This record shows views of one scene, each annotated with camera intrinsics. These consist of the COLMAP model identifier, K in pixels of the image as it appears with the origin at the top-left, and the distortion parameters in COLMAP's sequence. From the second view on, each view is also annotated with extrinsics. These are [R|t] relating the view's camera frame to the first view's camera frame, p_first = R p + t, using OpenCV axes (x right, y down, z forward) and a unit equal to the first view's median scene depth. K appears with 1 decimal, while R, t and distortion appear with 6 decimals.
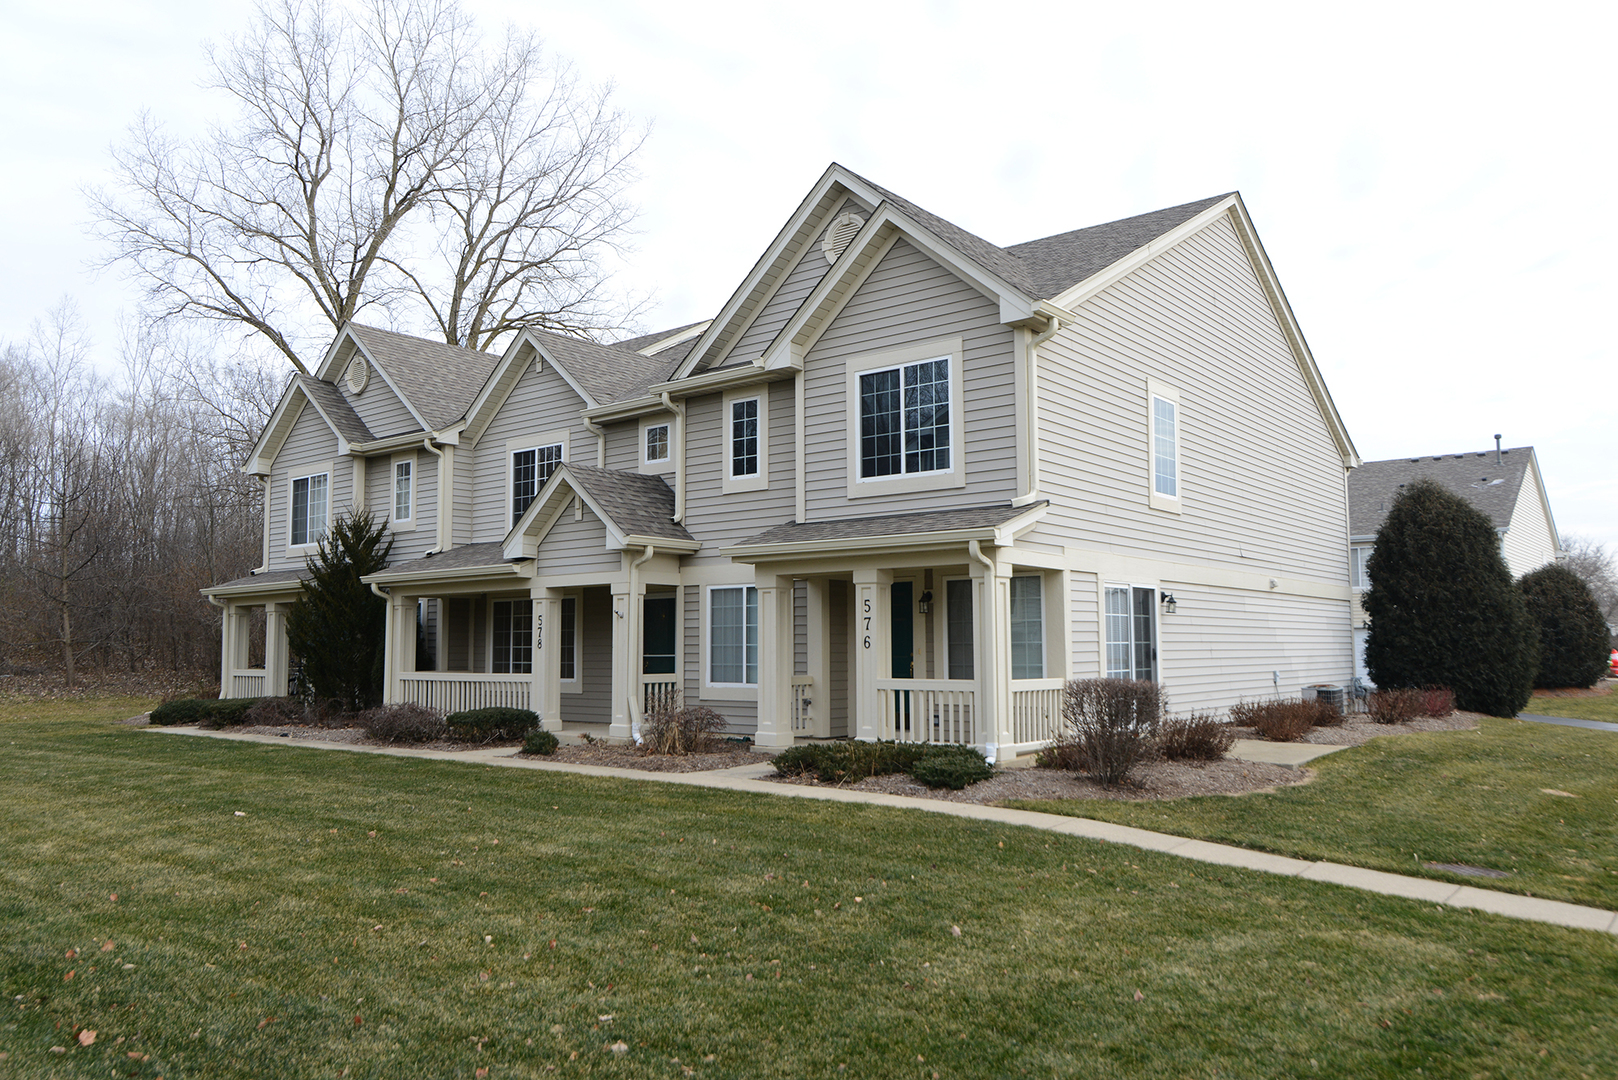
lens RADIAL K [[1180.8, 0, 809.0], [0, 1180.8, 540.0], [0, 0, 1]] dist [-0.000976, -0.000273]
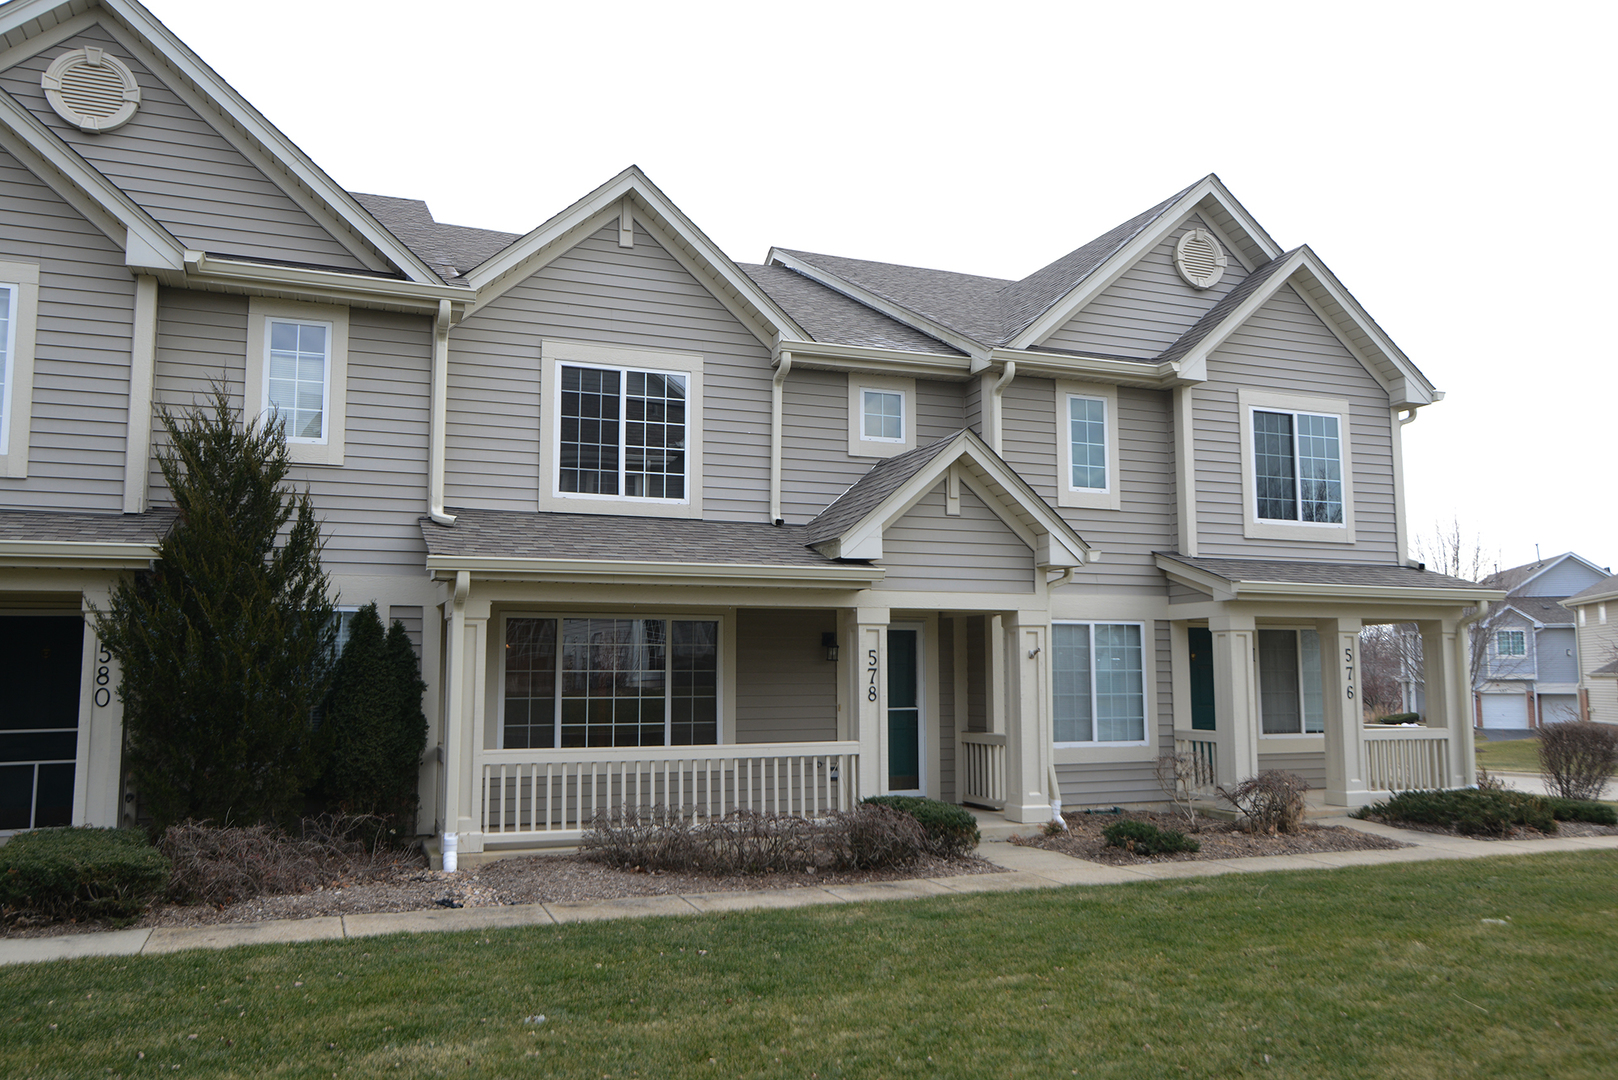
lens RADIAL K [[1256.5, 0, 809.0], [0, 1256.5, 540.0], [0, 0, 1]] dist [0.002584, 0.001919]
pose [[0.488253, 0.106081, 0.866231, -0.705546], [-0.077266, 0.993941, -0.078170, 0.050450], [-0.869275, -0.028764, 0.493492, 0.572003]]
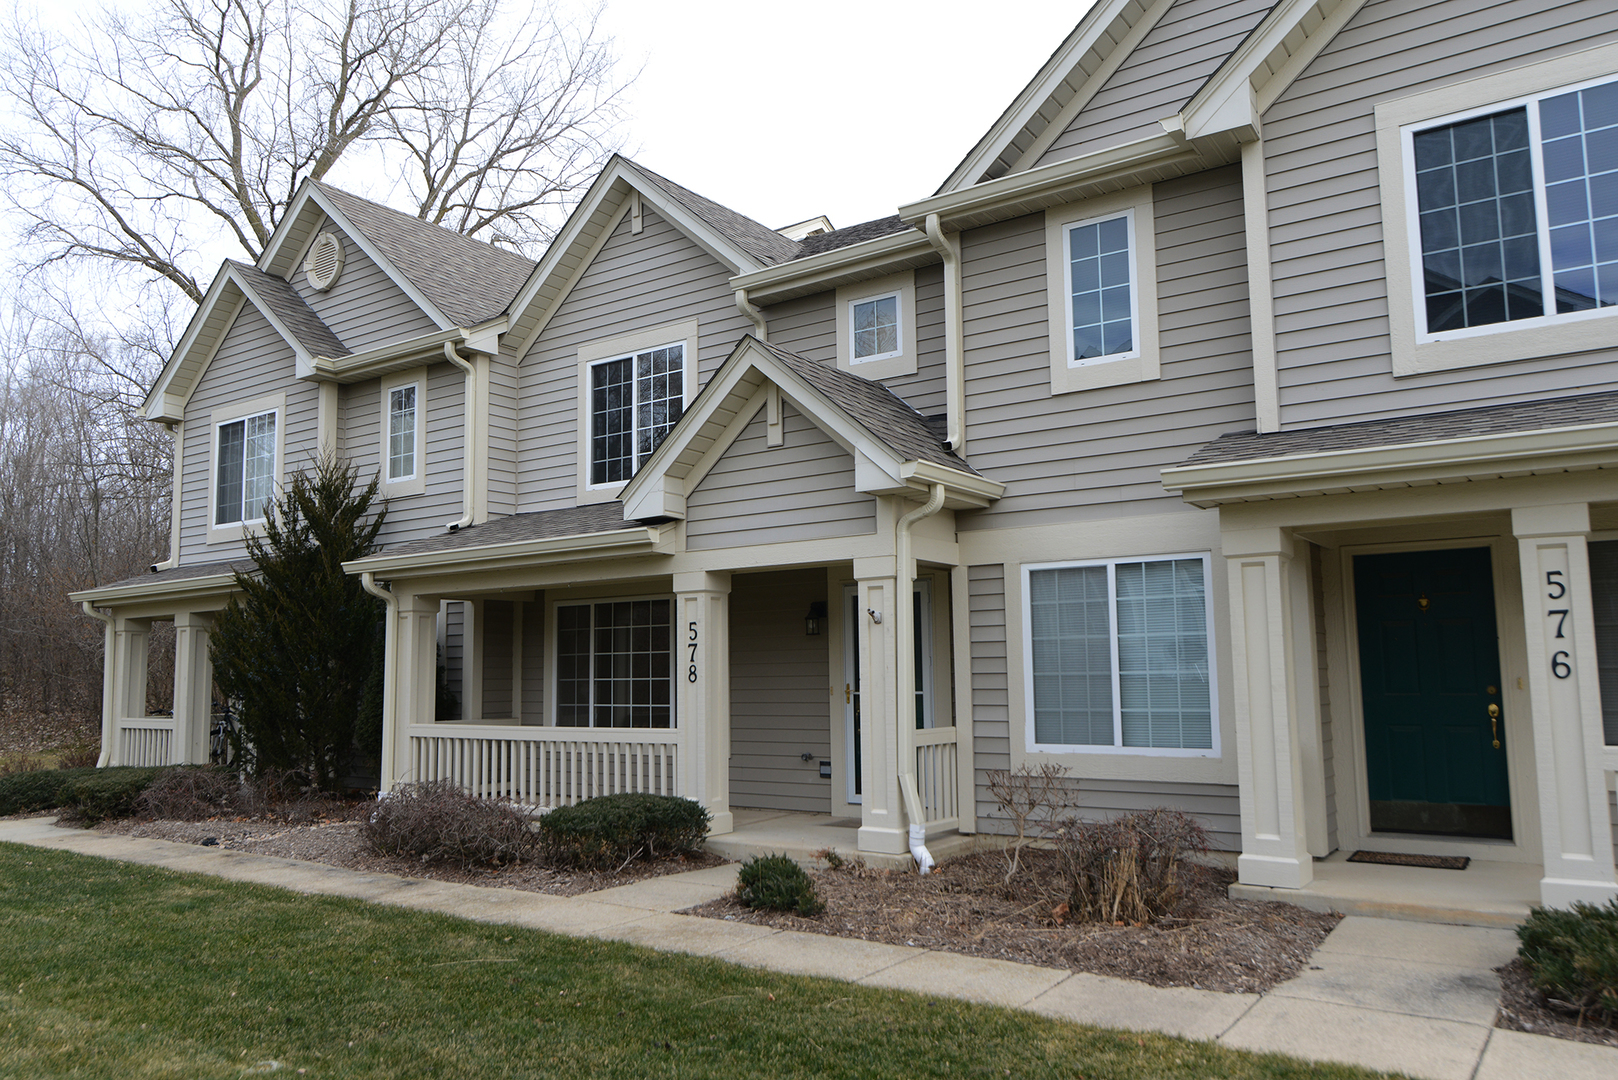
lens RADIAL K [[1180.8, 0, 809.0], [0, 1180.8, 540.0], [0, 0, 1]] dist [-0.000976, -0.000273]
pose [[0.997819, -0.000754, 0.066007, -0.173805], [0.002286, 0.999730, -0.023134, 0.031667], [-0.065971, 0.023234, 0.997551, 0.369019]]
